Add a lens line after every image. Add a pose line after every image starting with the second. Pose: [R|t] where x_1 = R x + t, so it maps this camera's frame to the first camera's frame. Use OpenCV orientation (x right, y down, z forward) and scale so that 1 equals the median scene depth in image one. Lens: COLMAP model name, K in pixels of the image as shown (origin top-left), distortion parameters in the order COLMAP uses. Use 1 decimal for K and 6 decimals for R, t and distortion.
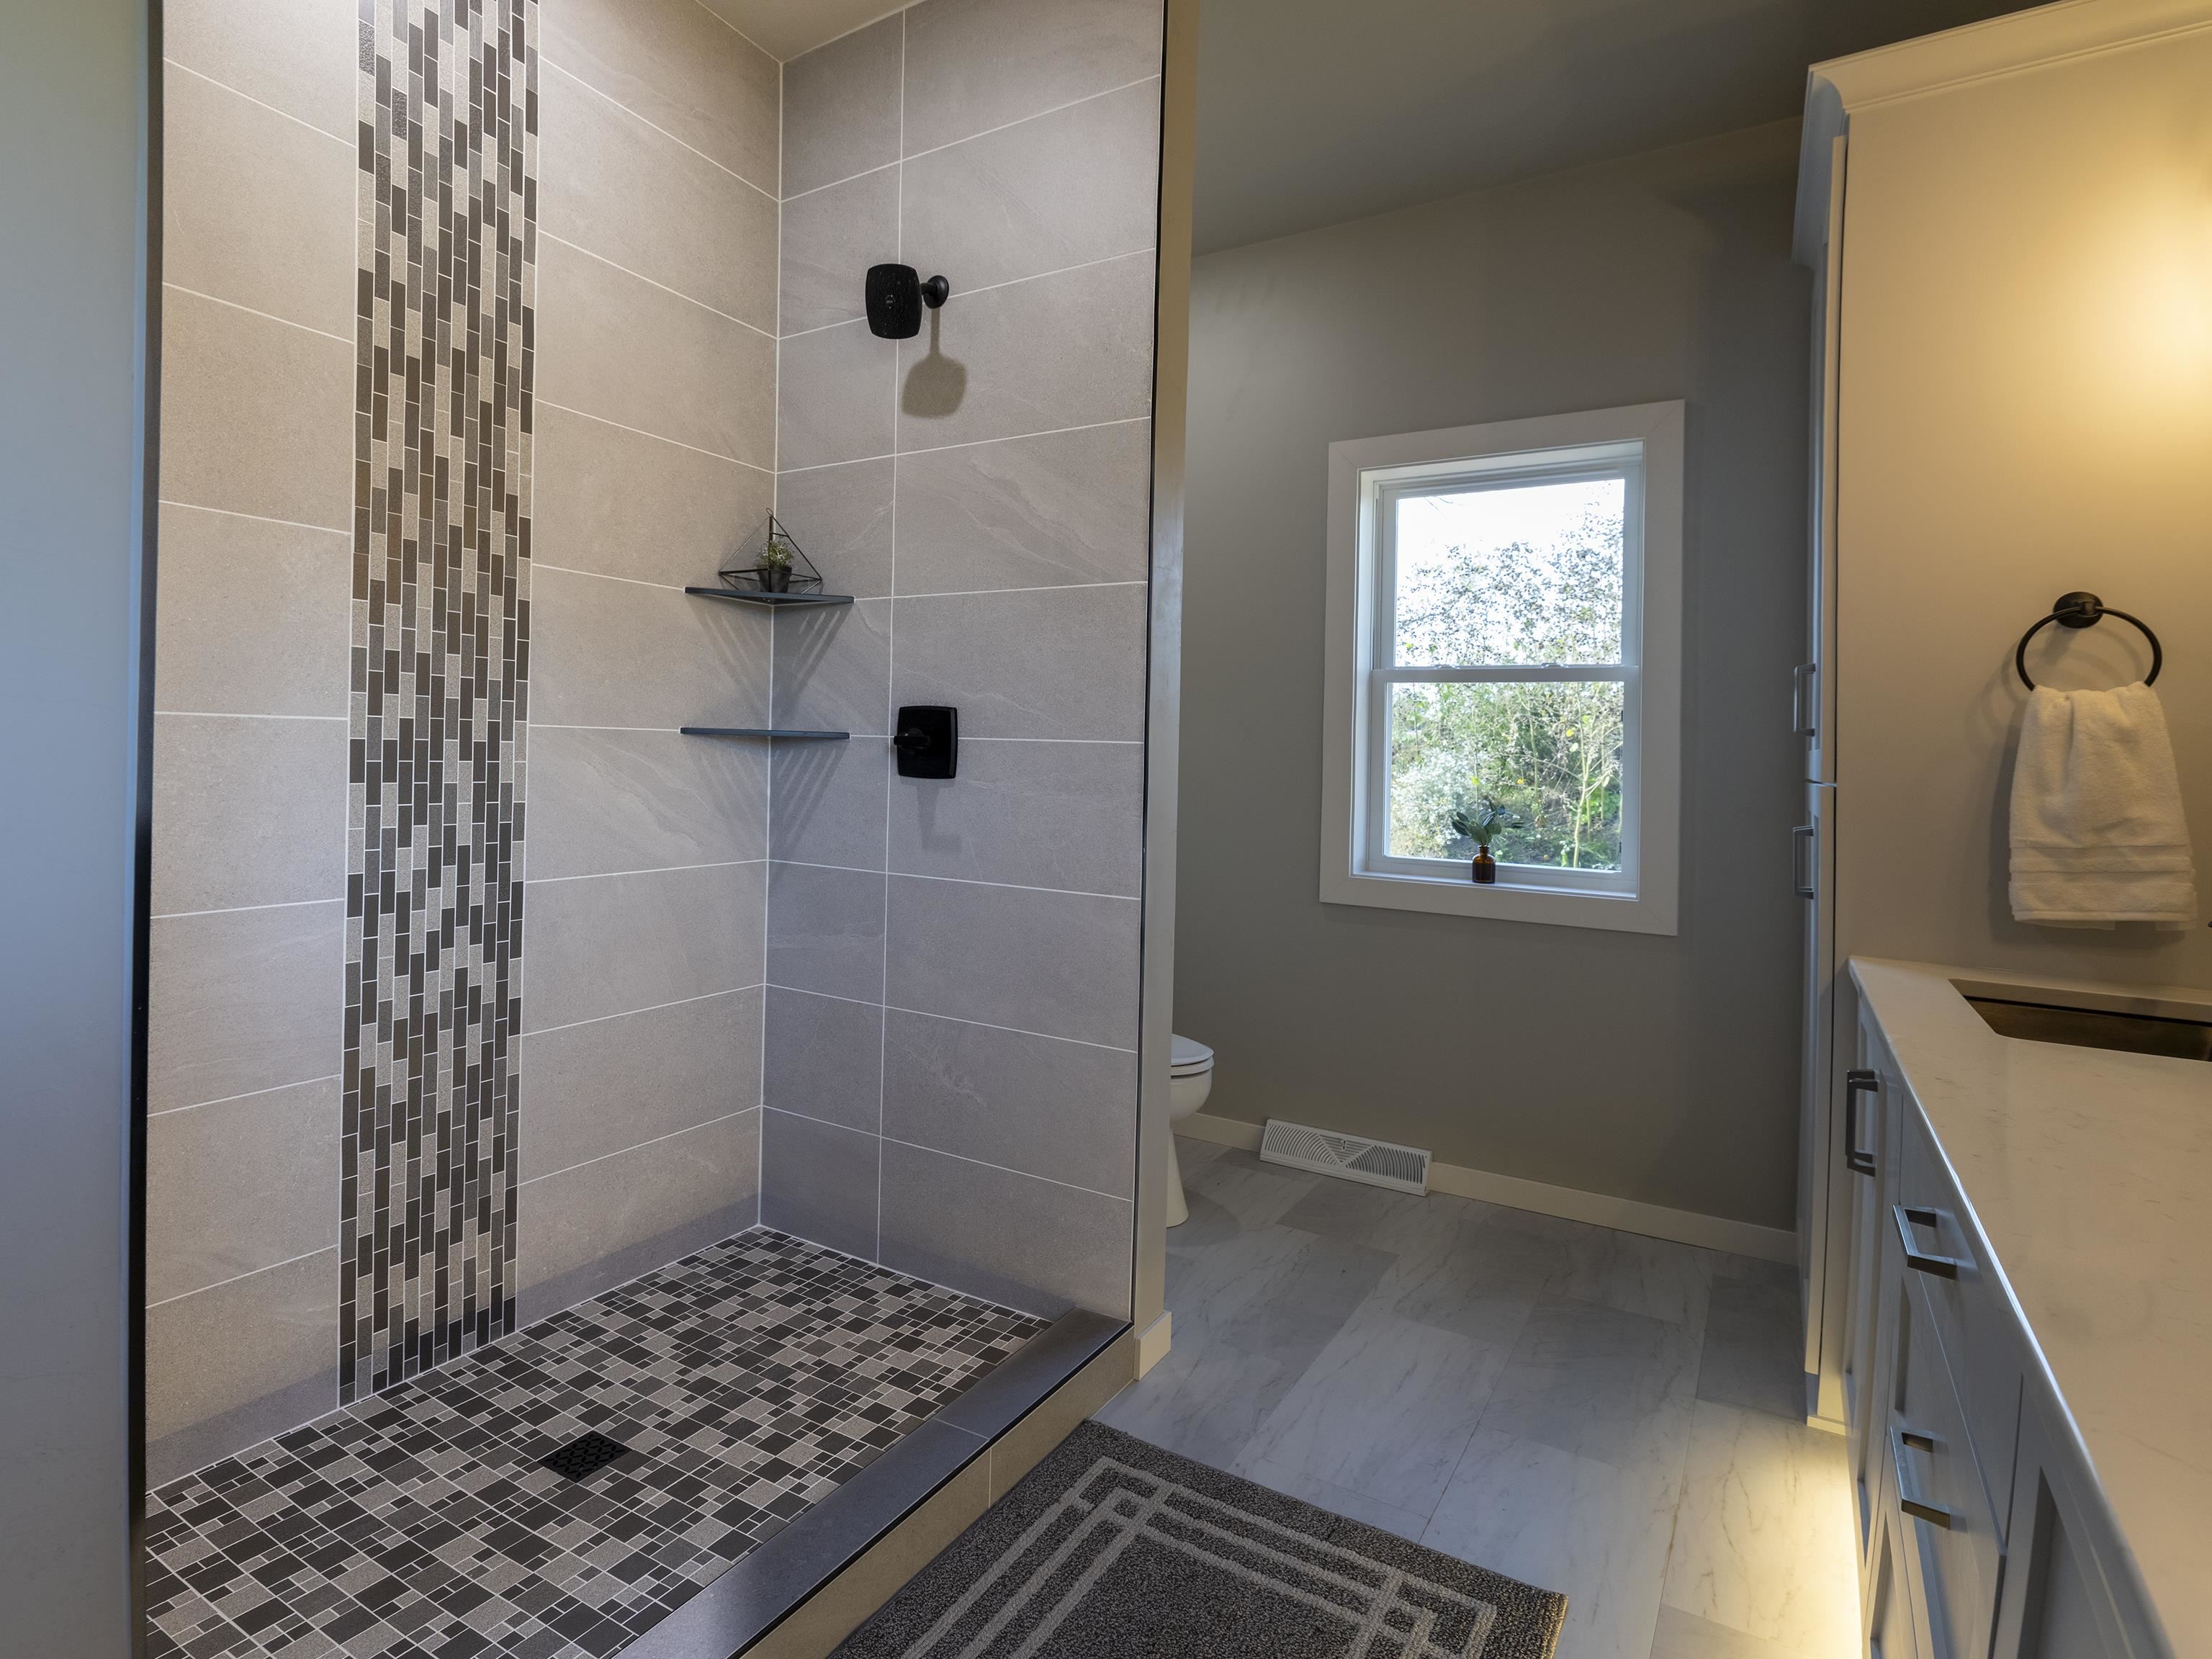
lens RADIAL K [[1088.2, 0, 1192.9], [0, 1088.2, 783.9], [0, 0, 1]] dist [-0.083631, 0.045667]
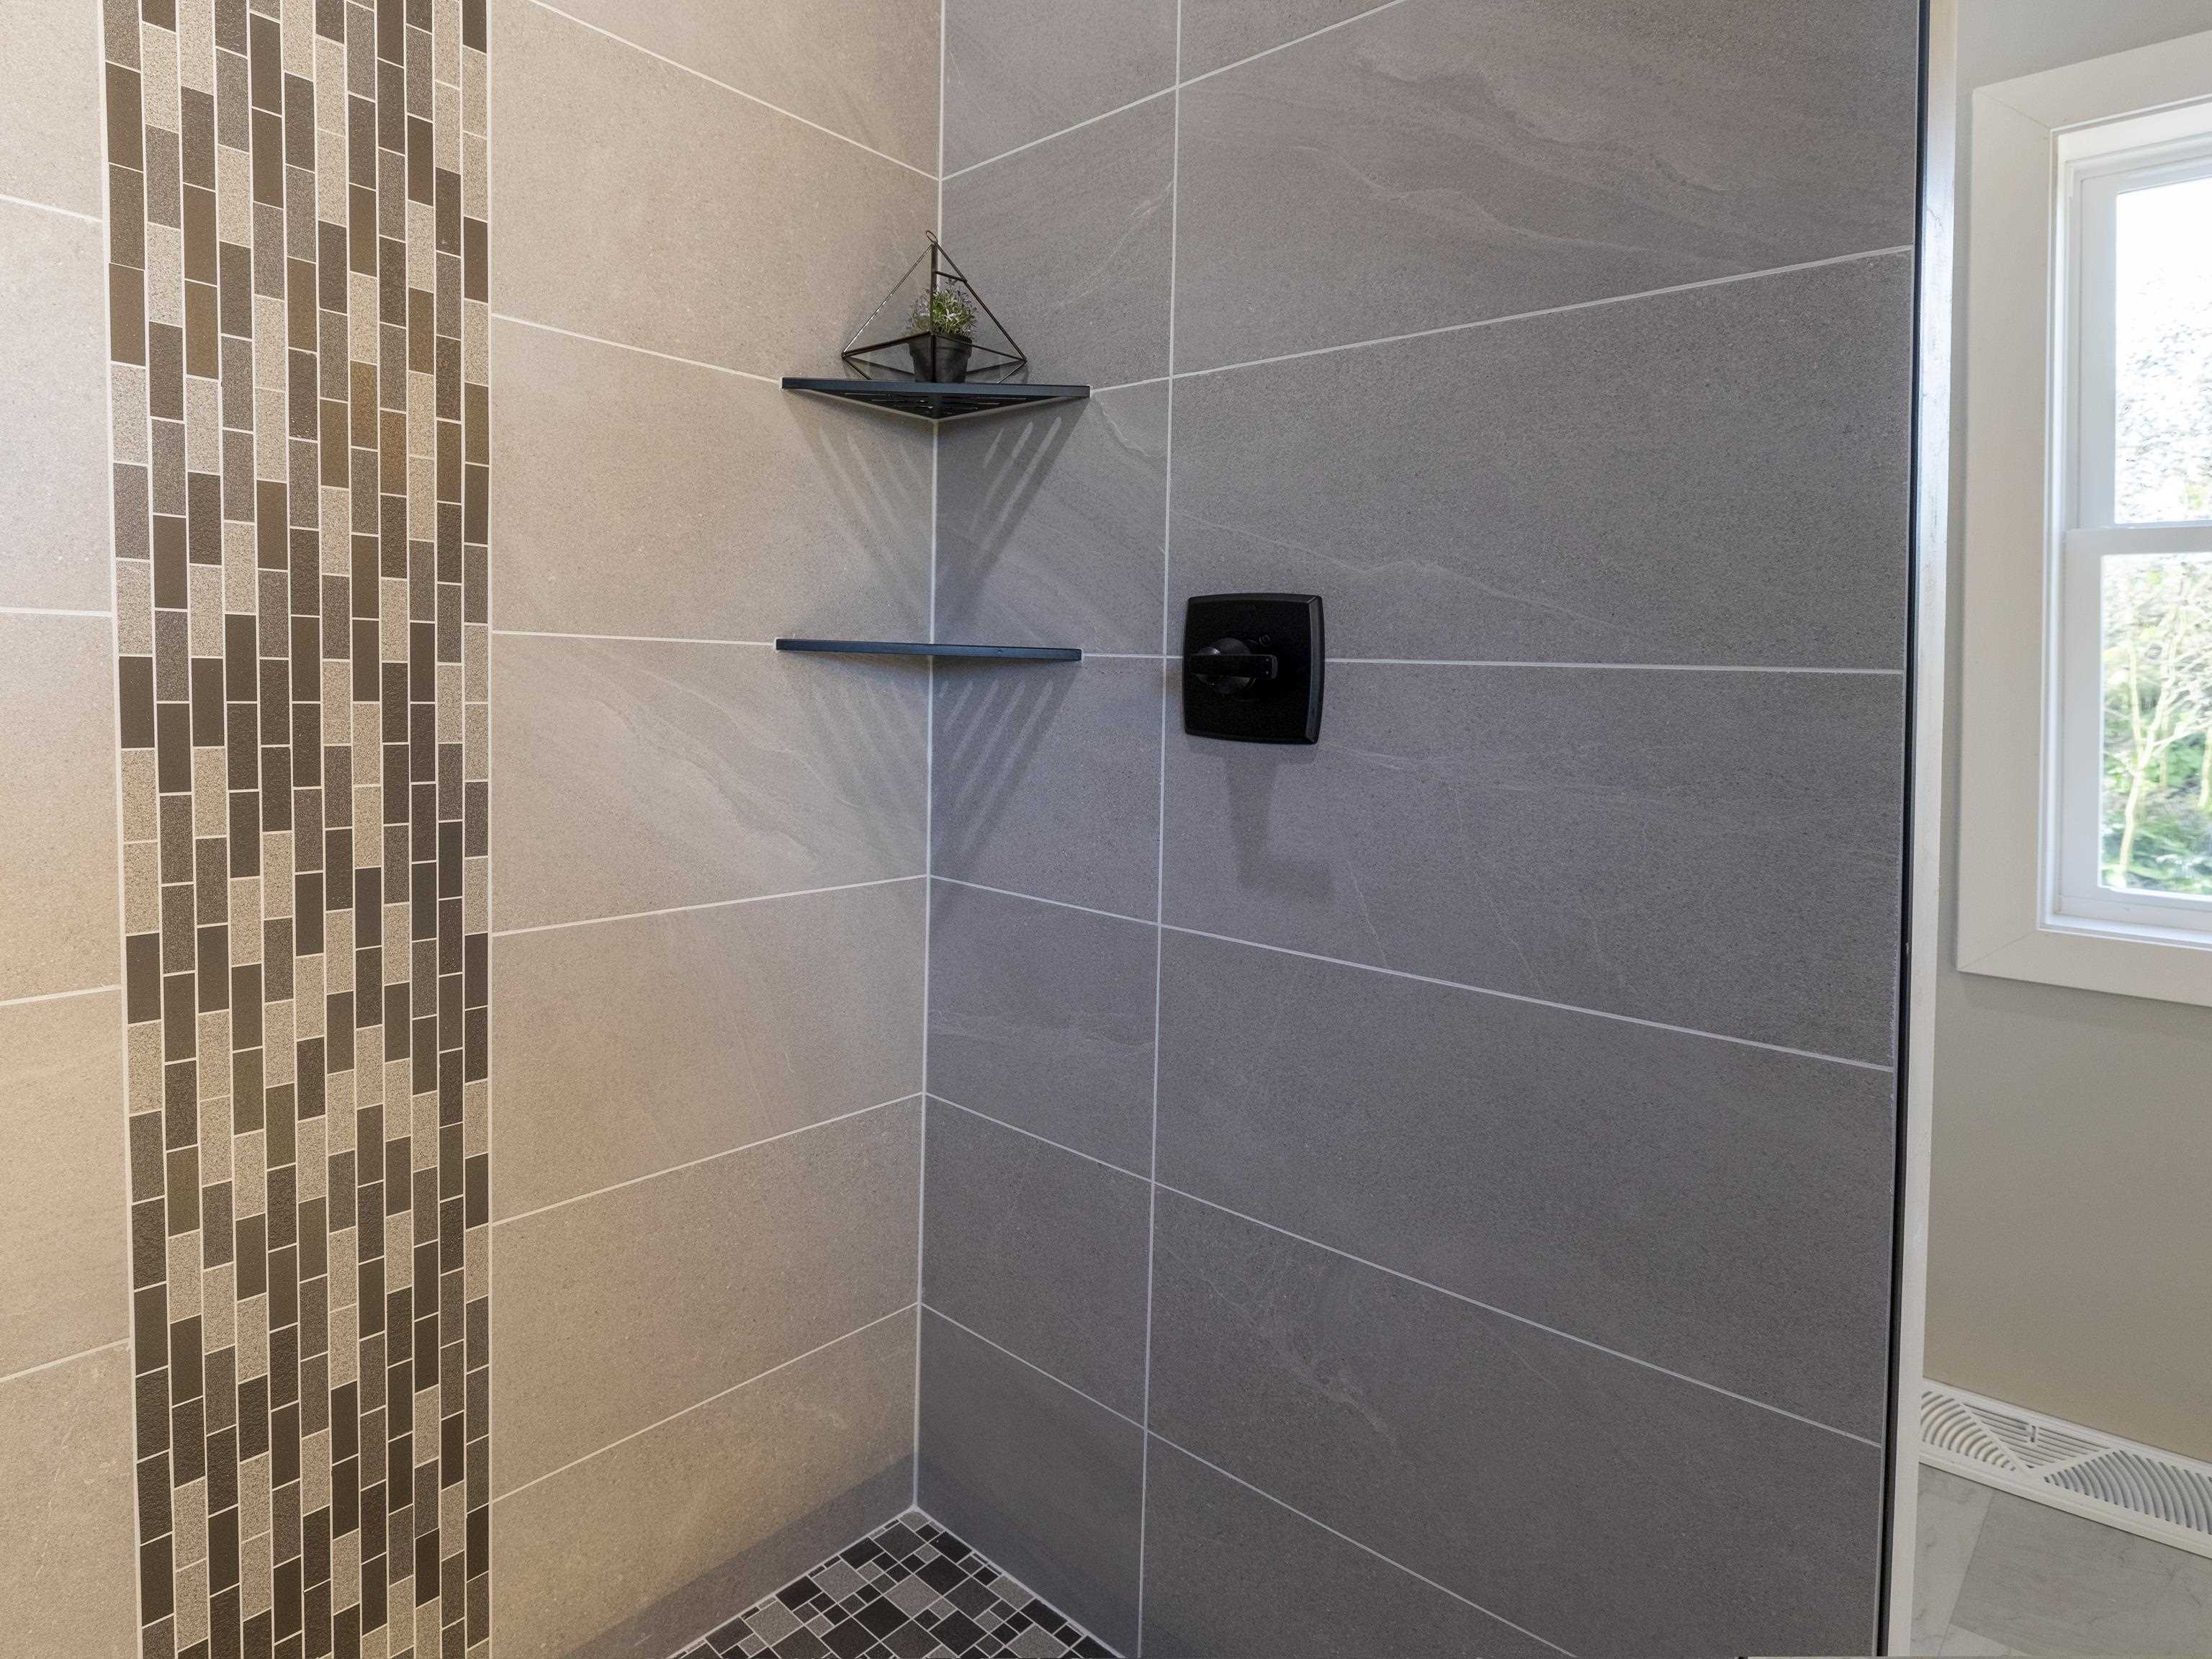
lens RADIAL K [[1194.3, 0, 1106.0], [0, 1194.3, 829.5], [0, 0, 1]] dist [-0.044250, 0.001573]
pose [[0.979456, 0.029790, -0.199444, -0.224479], [-0.011215, 0.995545, 0.093621, -0.017148], [0.201345, -0.089461, 0.975427, 0.510011]]
